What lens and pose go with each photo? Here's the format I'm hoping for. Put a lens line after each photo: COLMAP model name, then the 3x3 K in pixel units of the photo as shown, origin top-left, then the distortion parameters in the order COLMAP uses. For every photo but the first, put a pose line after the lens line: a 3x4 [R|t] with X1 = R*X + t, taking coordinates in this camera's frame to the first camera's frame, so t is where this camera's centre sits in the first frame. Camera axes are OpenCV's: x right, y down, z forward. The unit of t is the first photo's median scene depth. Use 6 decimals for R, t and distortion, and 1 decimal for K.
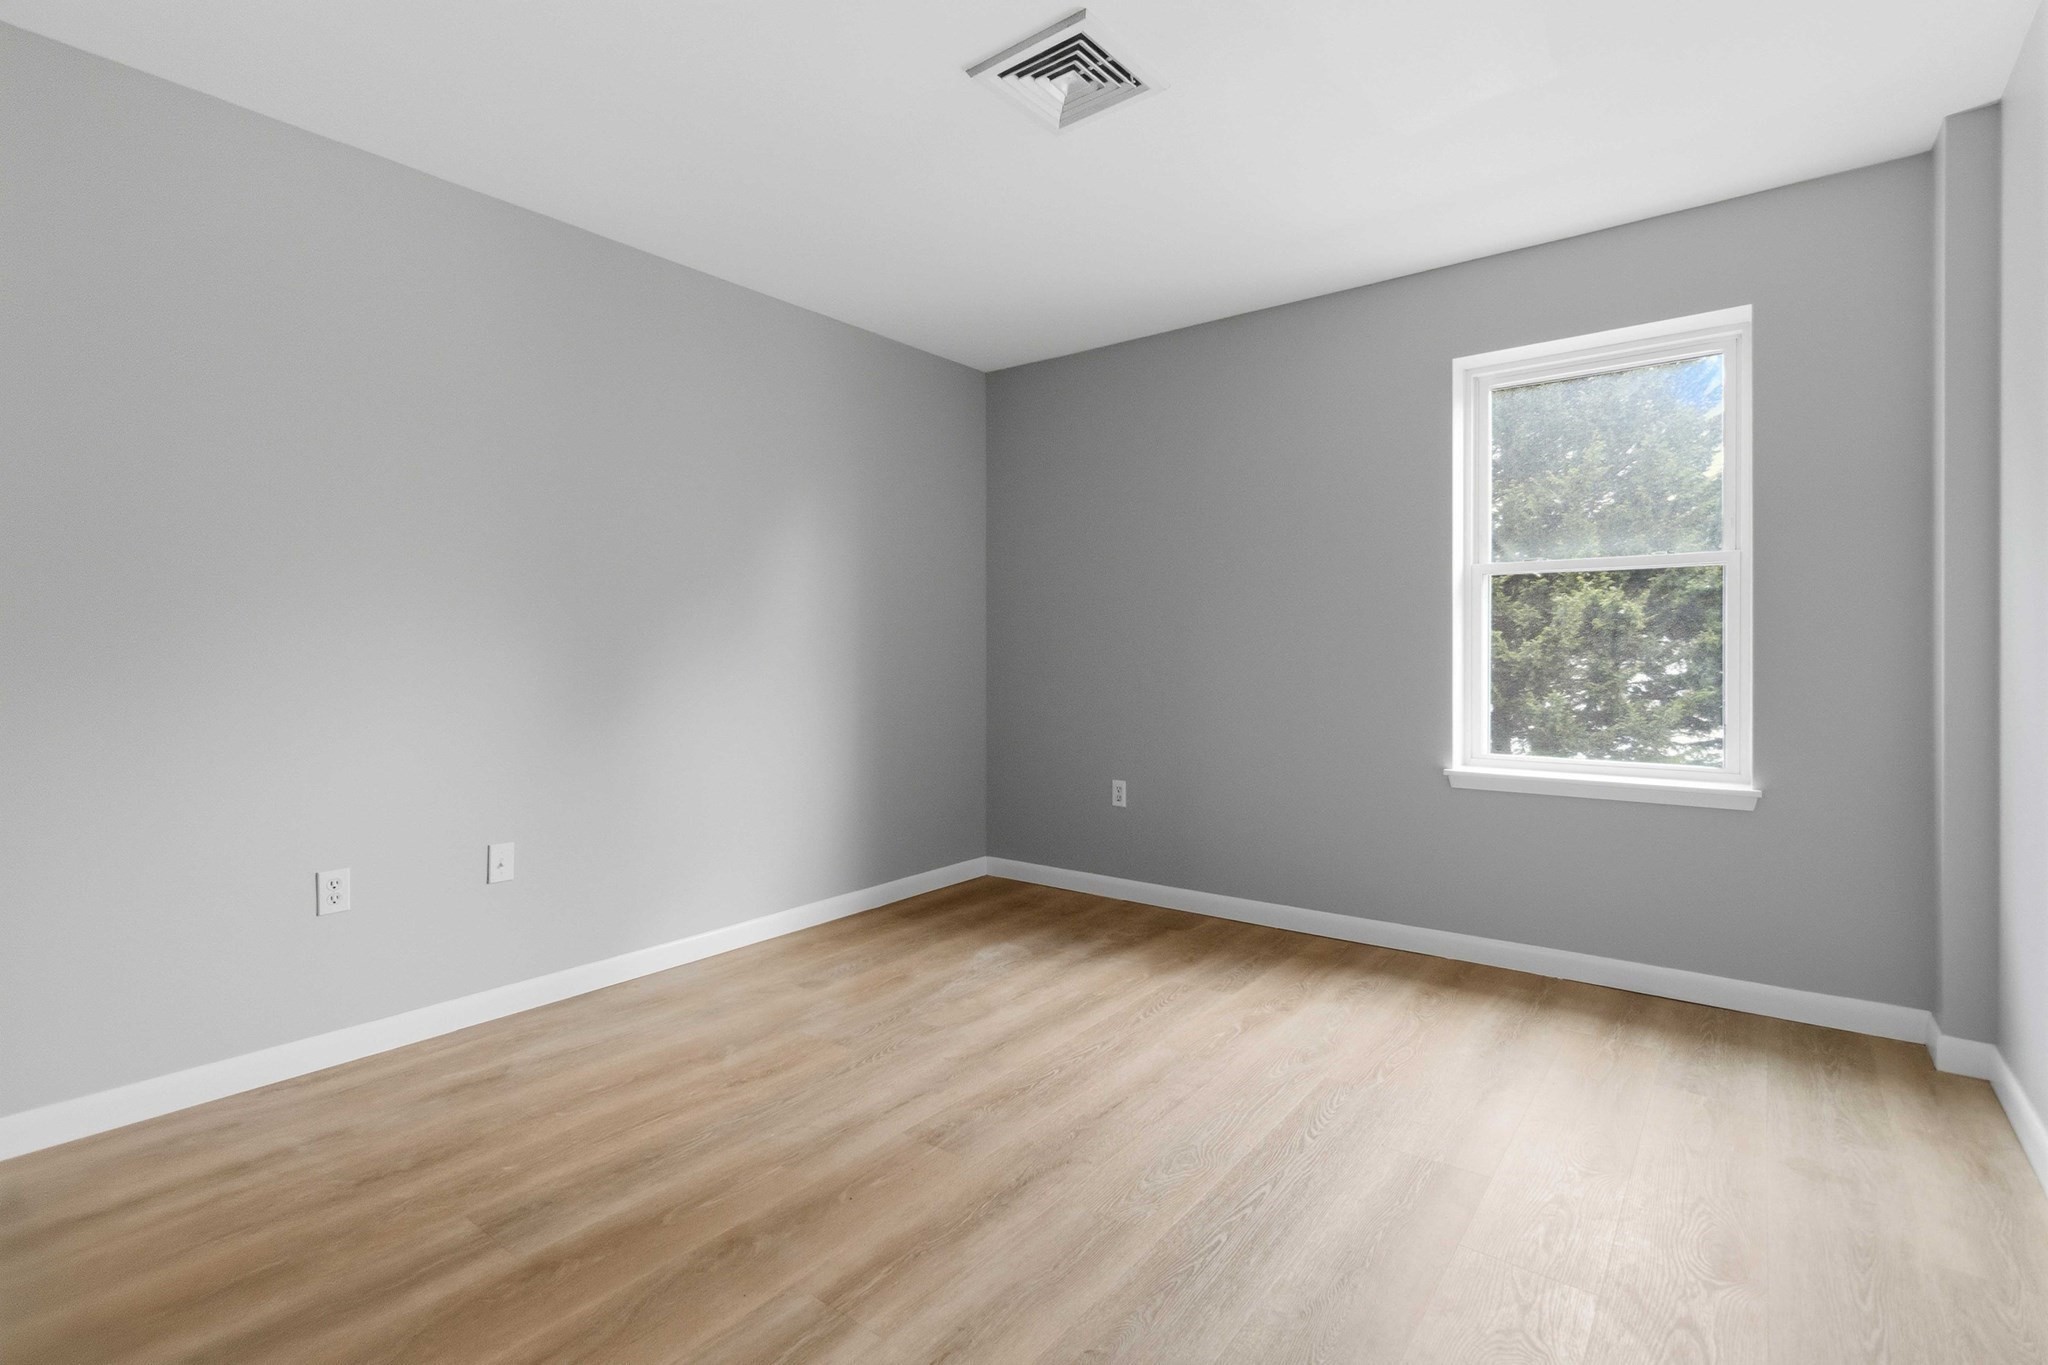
lens RADIAL K [[949.2, 0, 1034.4], [0, 949.2, 641.6], [0, 0, 1]] dist [-0.006802, -0.000201]
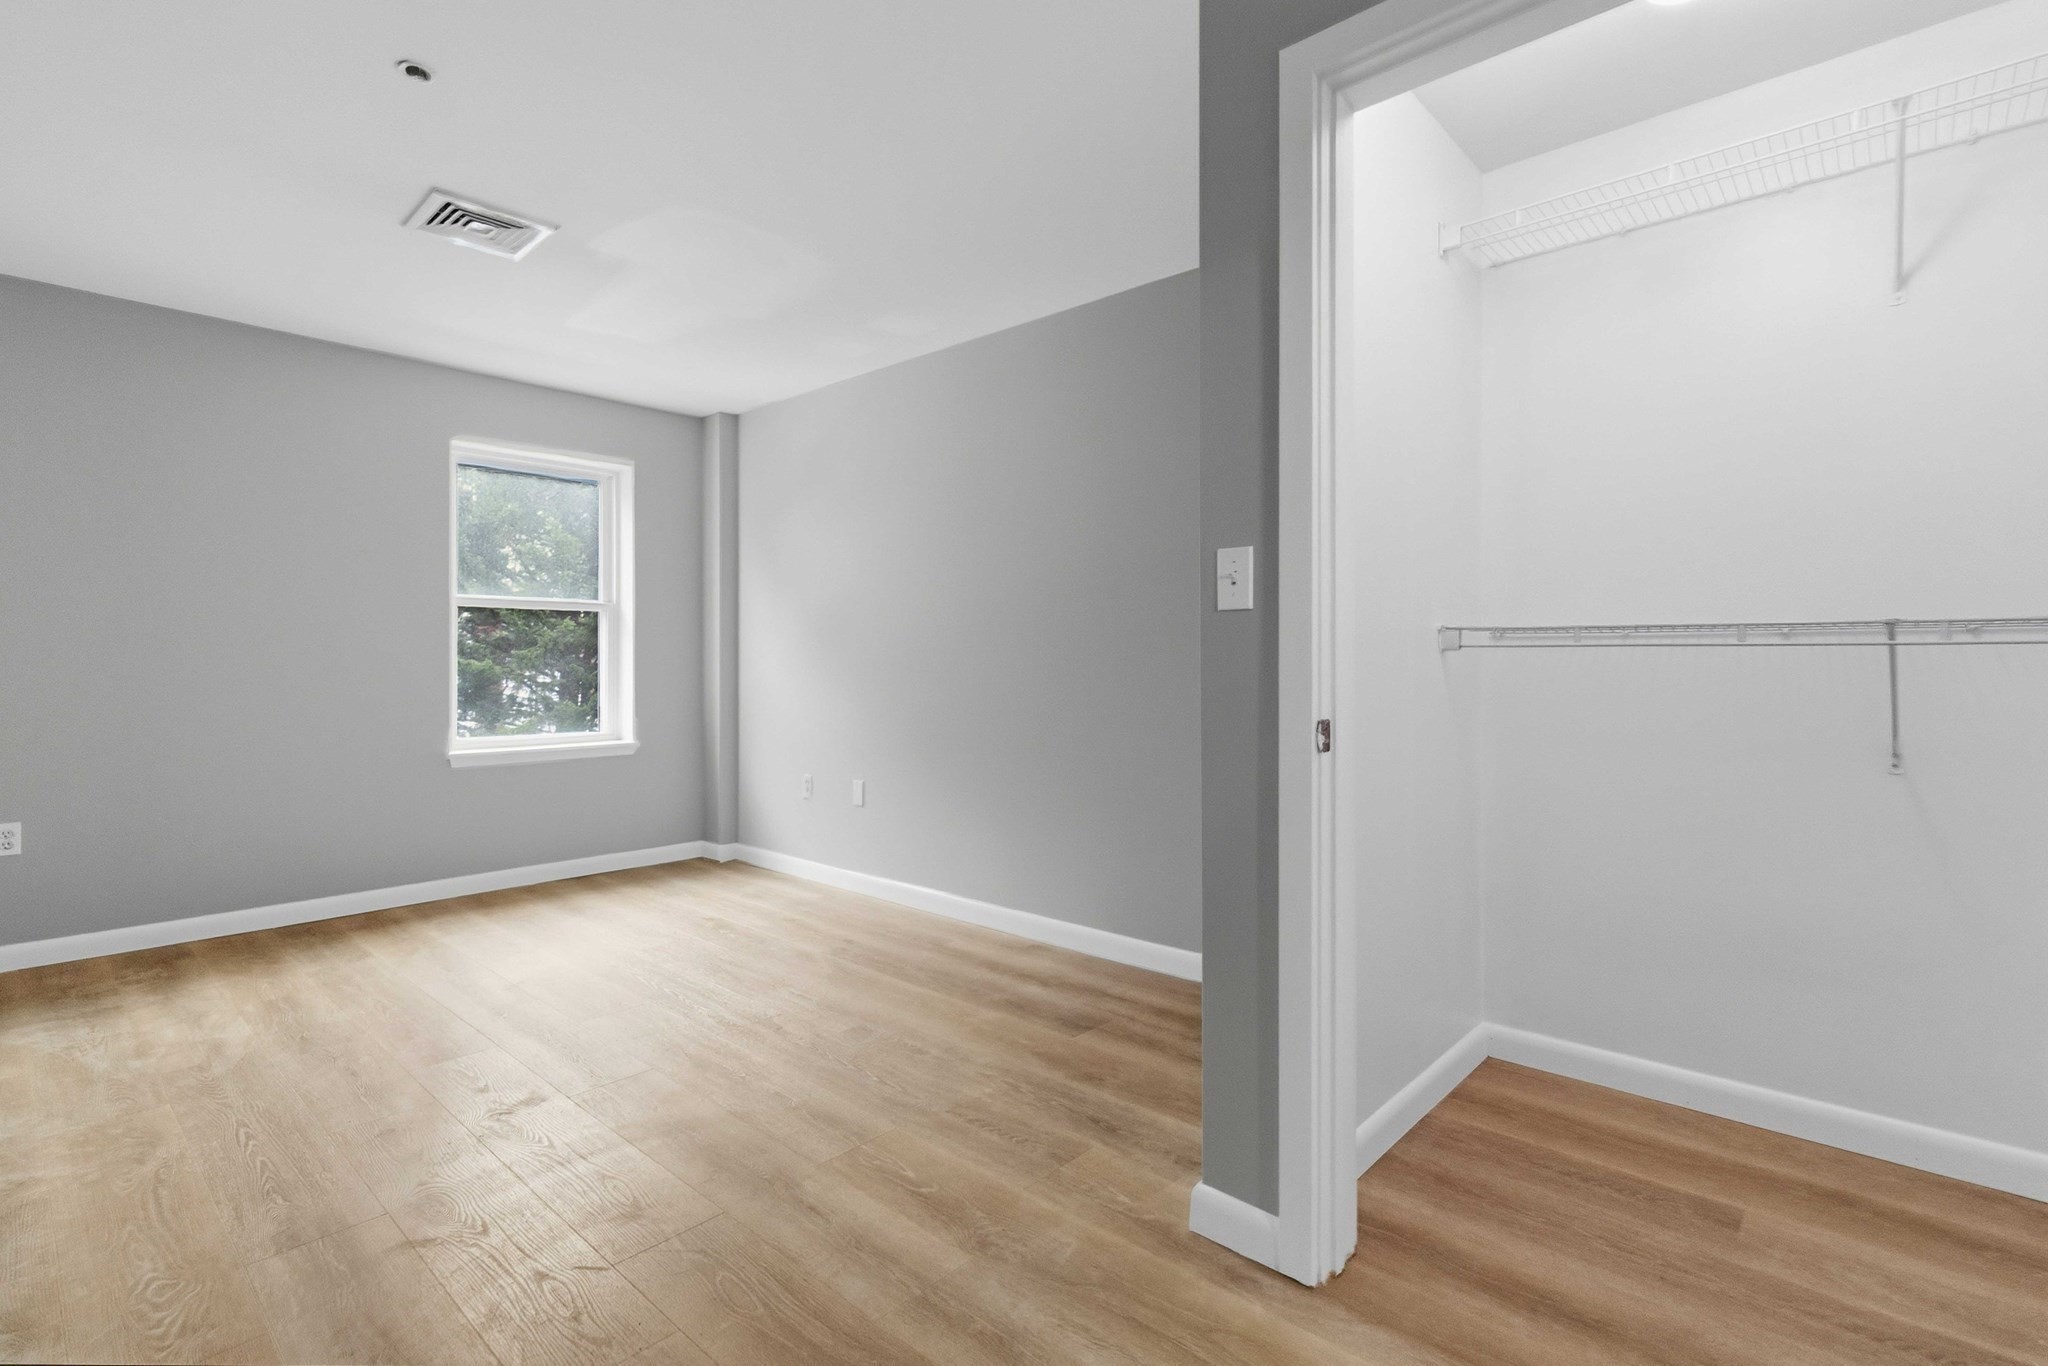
lens RADIAL K [[977.8, 0, 1066.4], [0, 977.8, 656.9], [0, 0, 1]] dist [-0.000423, -0.000346]
pose [[0.065722, 0.007095, 0.997813, -1.252004], [-0.008005, 0.999946, -0.006583, 0.005588], [-0.997806, -0.007555, 0.065775, 0.106019]]
